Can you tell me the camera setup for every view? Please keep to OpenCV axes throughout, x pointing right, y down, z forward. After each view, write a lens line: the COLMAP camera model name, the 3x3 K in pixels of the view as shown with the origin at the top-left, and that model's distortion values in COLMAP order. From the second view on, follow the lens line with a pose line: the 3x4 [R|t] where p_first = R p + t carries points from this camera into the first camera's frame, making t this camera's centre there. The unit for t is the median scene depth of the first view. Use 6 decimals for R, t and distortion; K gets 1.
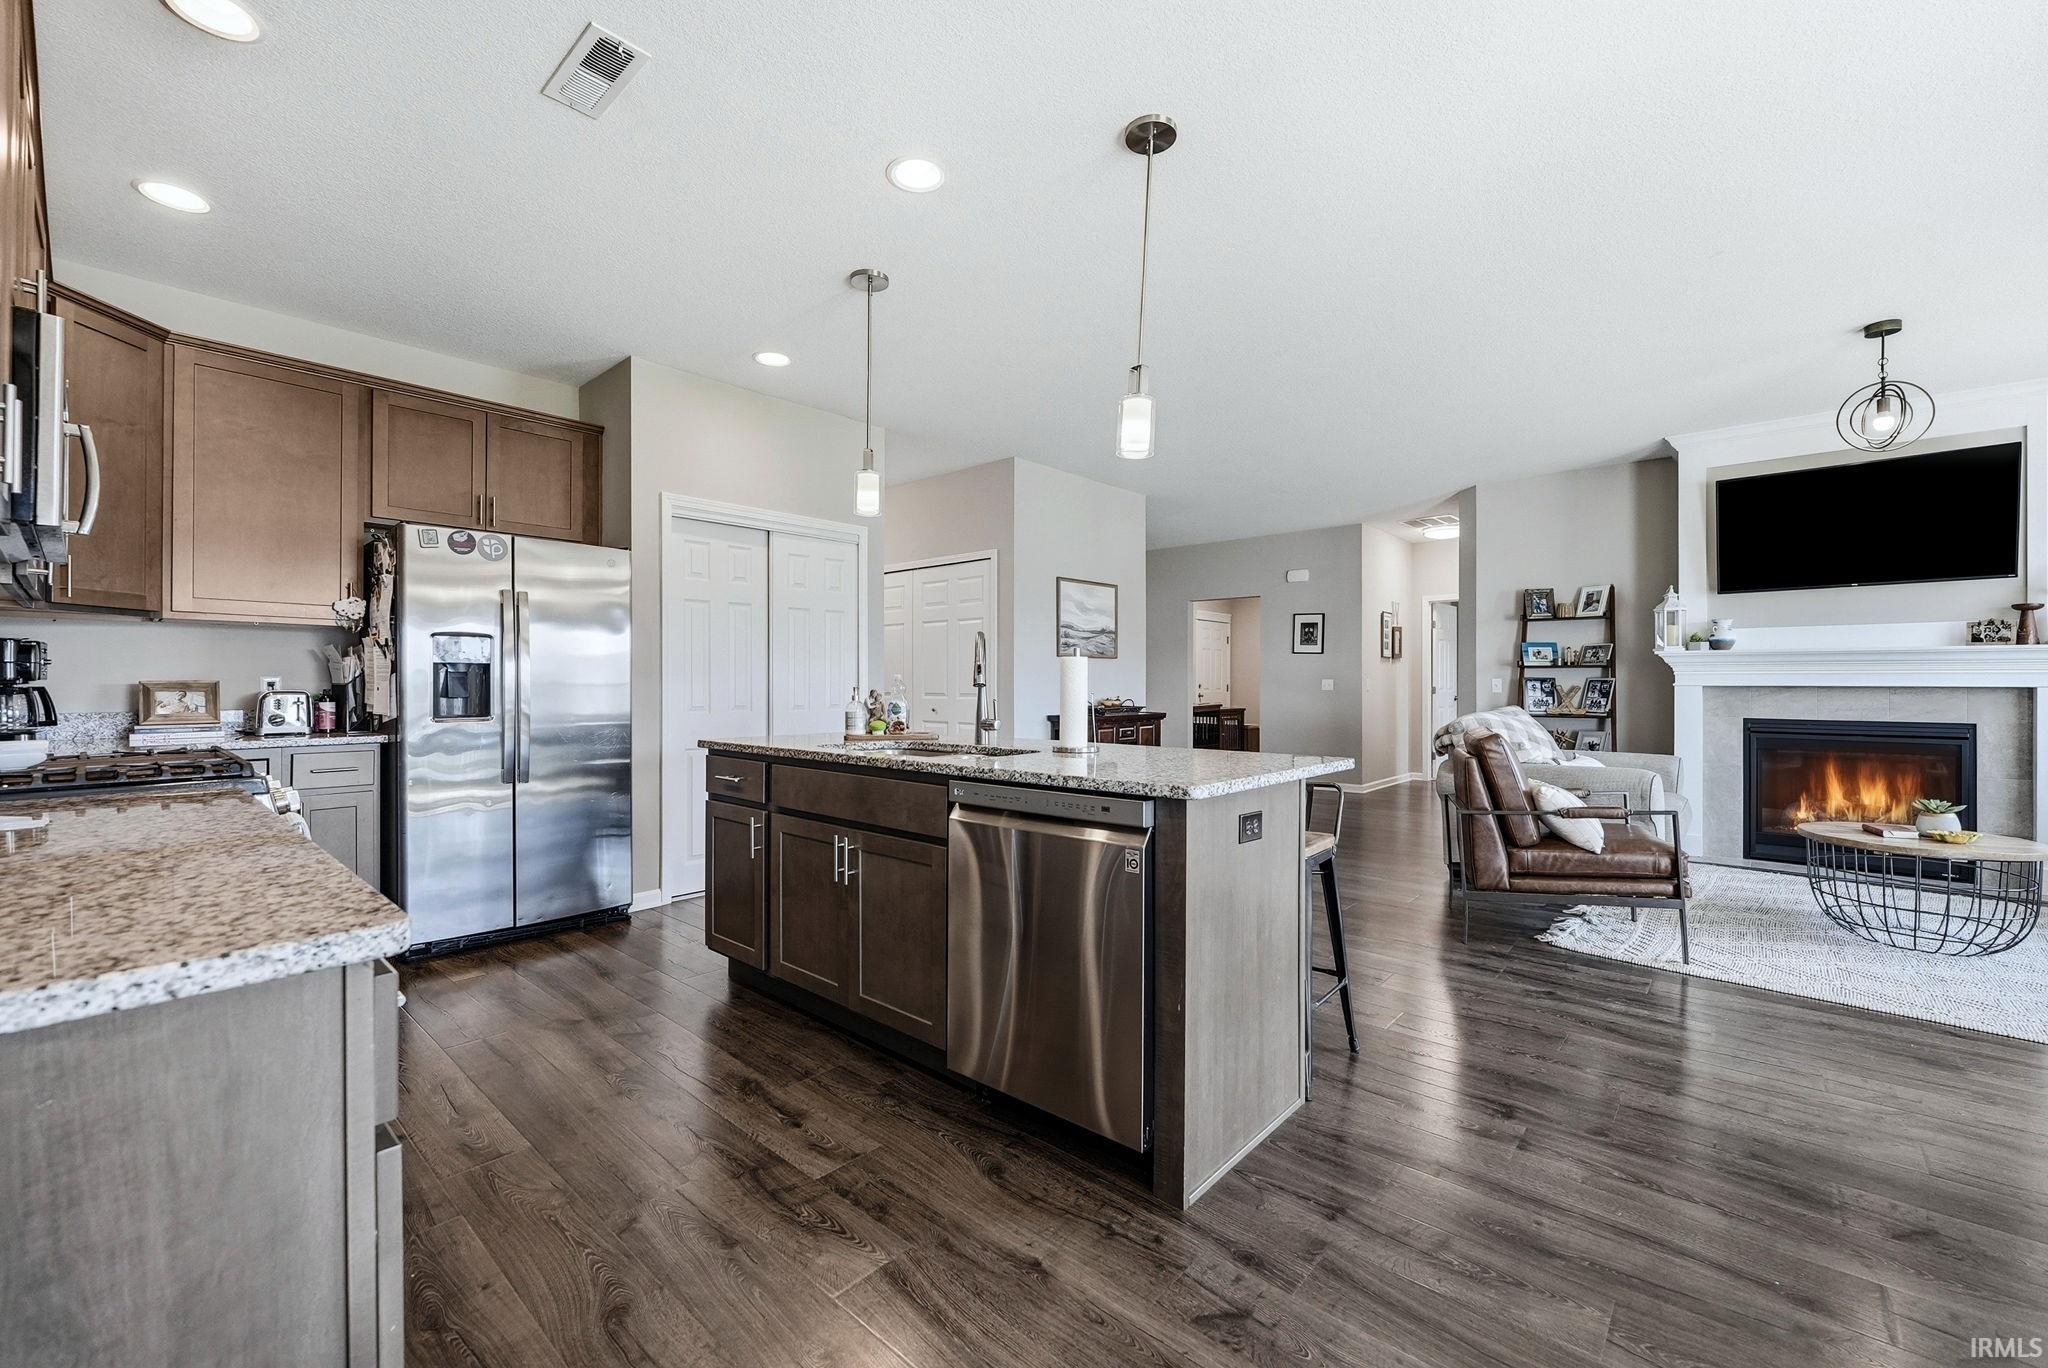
lens RADIAL K [[824.3, 0, 1018.8], [0, 824.3, 680.5], [0, 0, 1]] dist [0.000299, -0.000232]
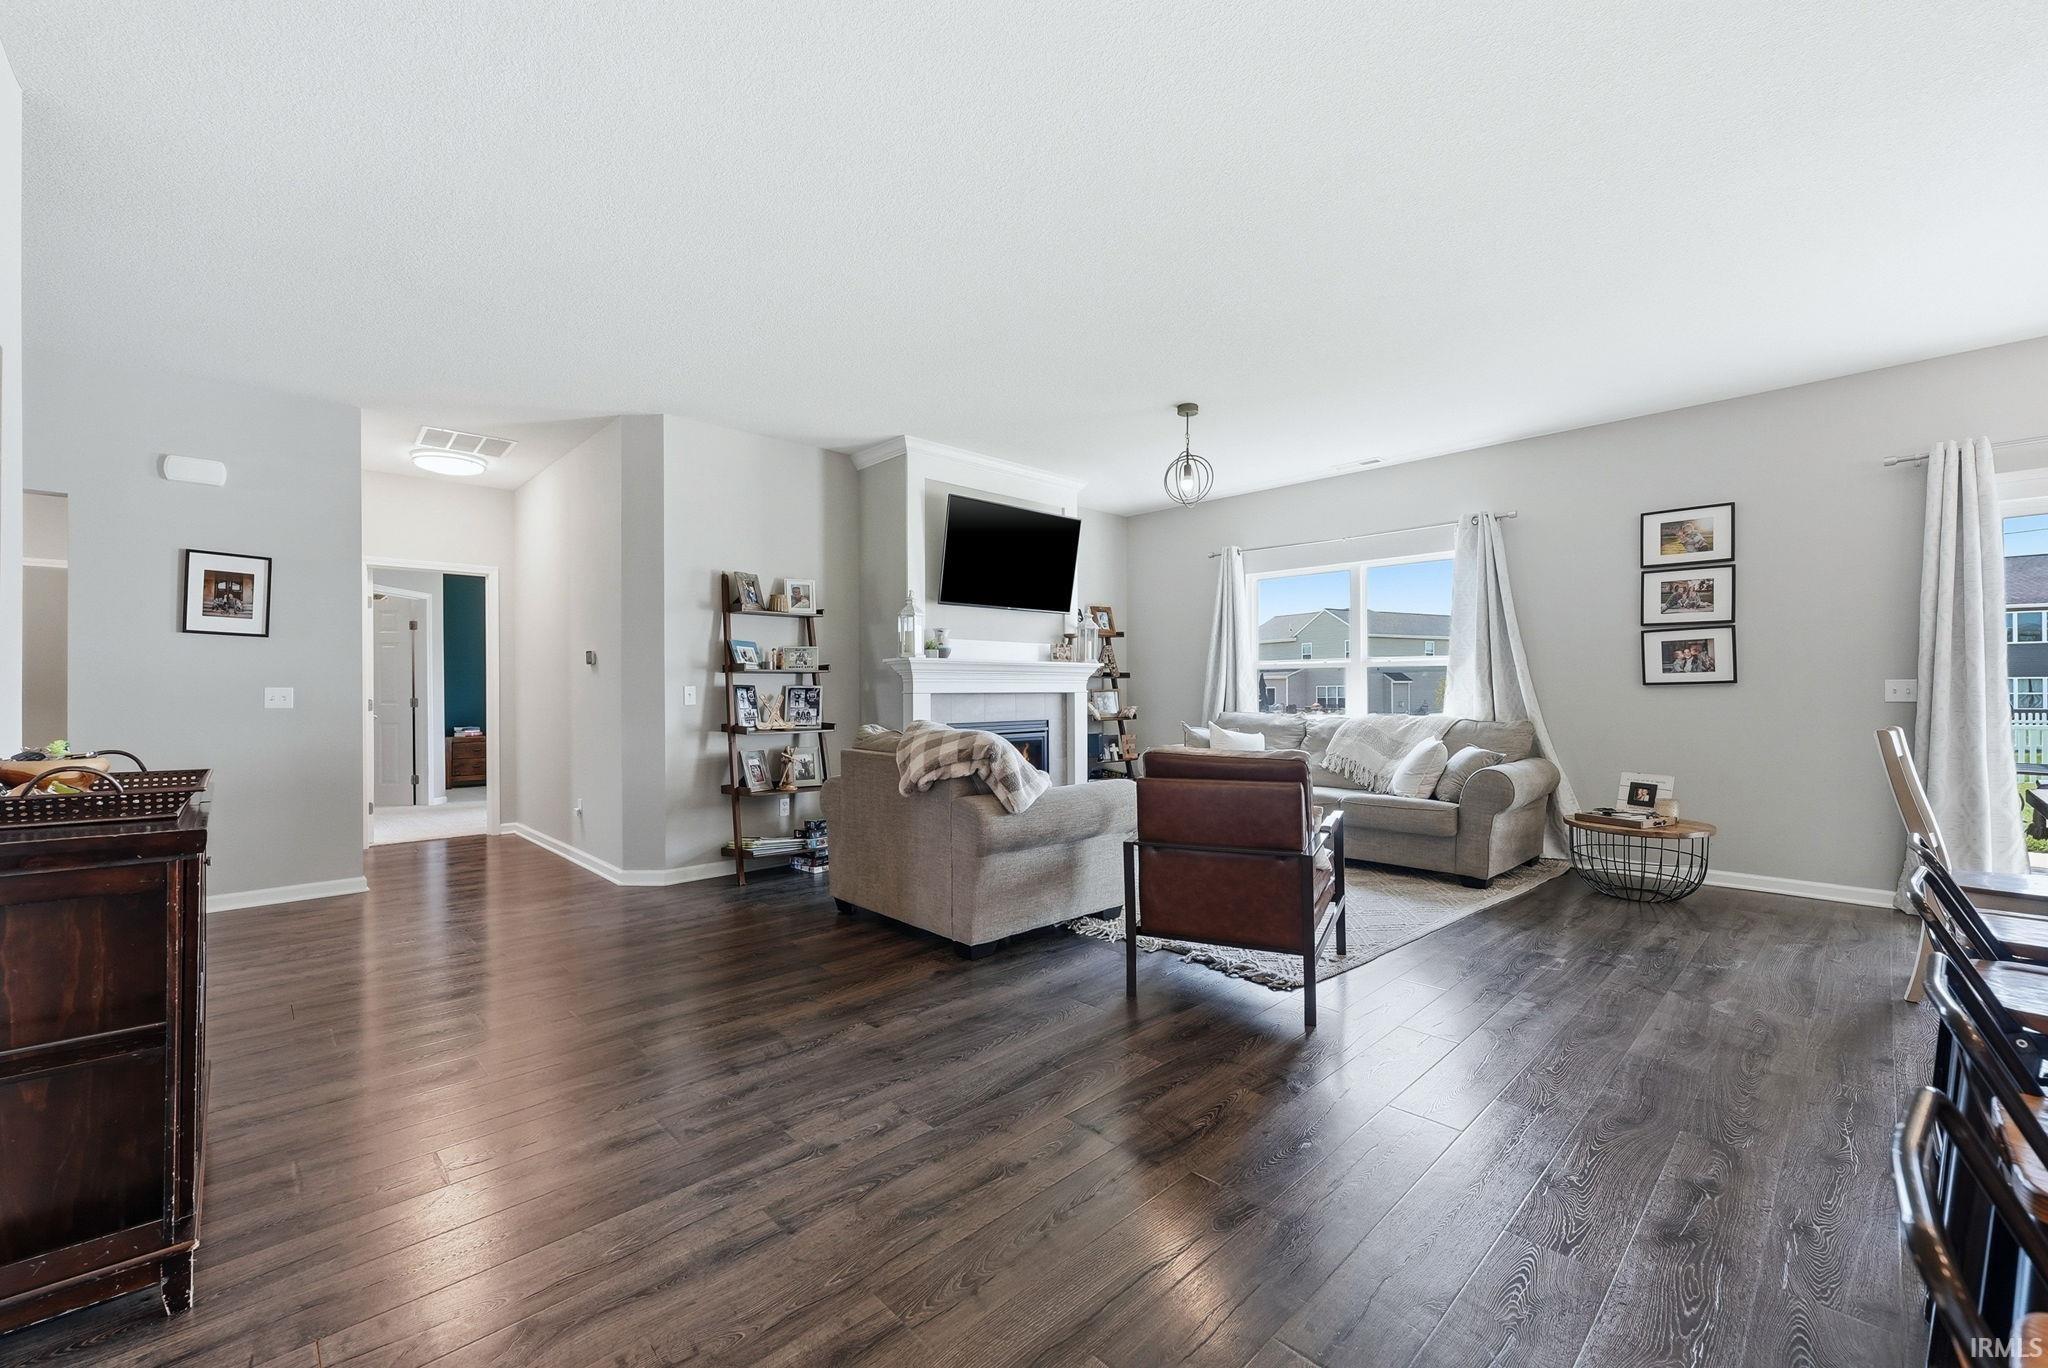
lens RADIAL K [[824.3, 0, 1018.8], [0, 824.3, 680.5], [0, 0, 1]] dist [0.000299, -0.000232]
pose [[0.063528, 0.006214, 0.997961, -0.146029], [0.004366, 0.999969, -0.006504, -0.001659], [-0.997971, 0.004770, 0.063499, 0.718484]]
